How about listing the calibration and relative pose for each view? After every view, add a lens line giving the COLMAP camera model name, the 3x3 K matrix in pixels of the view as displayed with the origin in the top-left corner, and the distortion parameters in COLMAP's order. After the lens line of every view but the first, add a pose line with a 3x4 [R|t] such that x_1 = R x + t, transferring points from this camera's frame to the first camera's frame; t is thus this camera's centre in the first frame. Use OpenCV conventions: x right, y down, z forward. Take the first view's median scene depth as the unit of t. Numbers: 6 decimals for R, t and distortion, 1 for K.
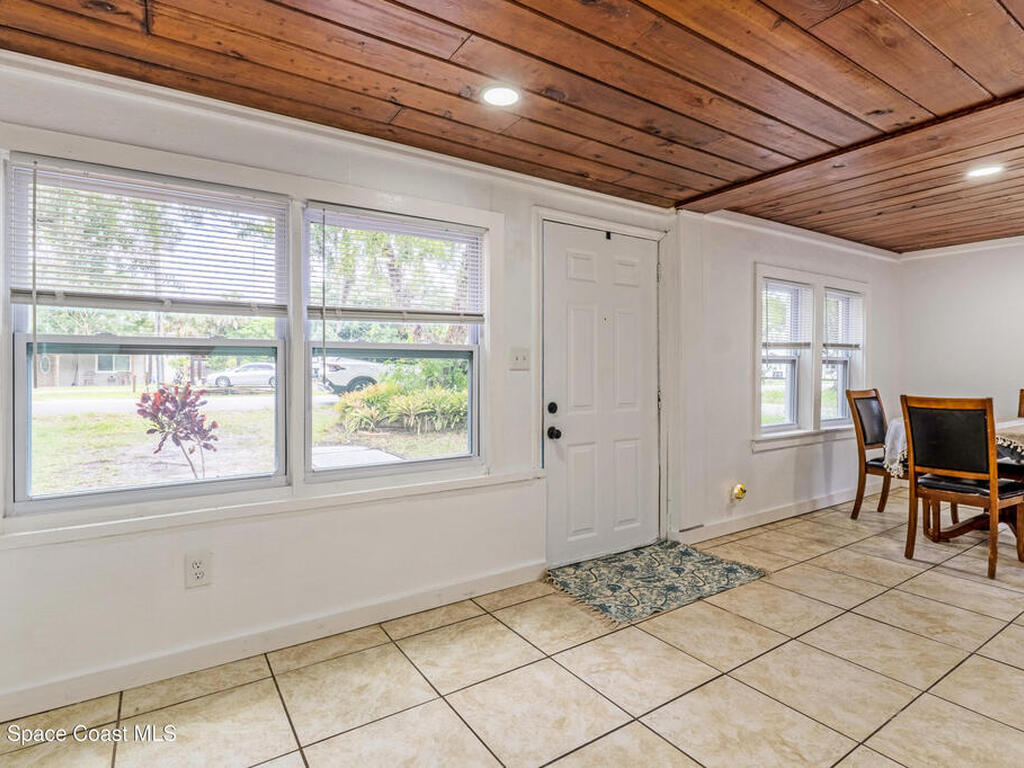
lens RADIAL K [[532.1, 0, 518.9], [0, 532.1, 370.2], [0, 0, 1]] dist [-0.006130, -0.000130]
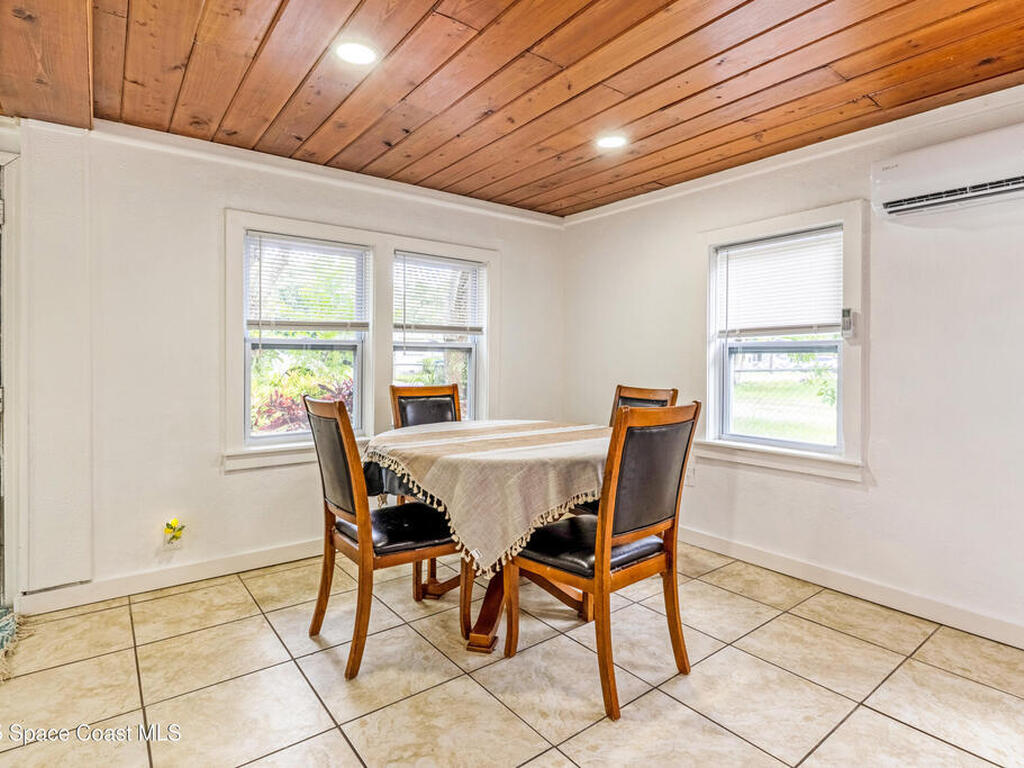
lens RADIAL K [[532.1, 0, 512.9], [0, 532.1, 366.3], [0, 0, 1]] dist [-0.006130, -0.000130]
pose [[0.997083, 0.006544, 0.076050, 1.001921], [-0.007251, 0.999933, 0.009018, 0.002516], [-0.075986, -0.009543, 0.997063, 0.326049]]
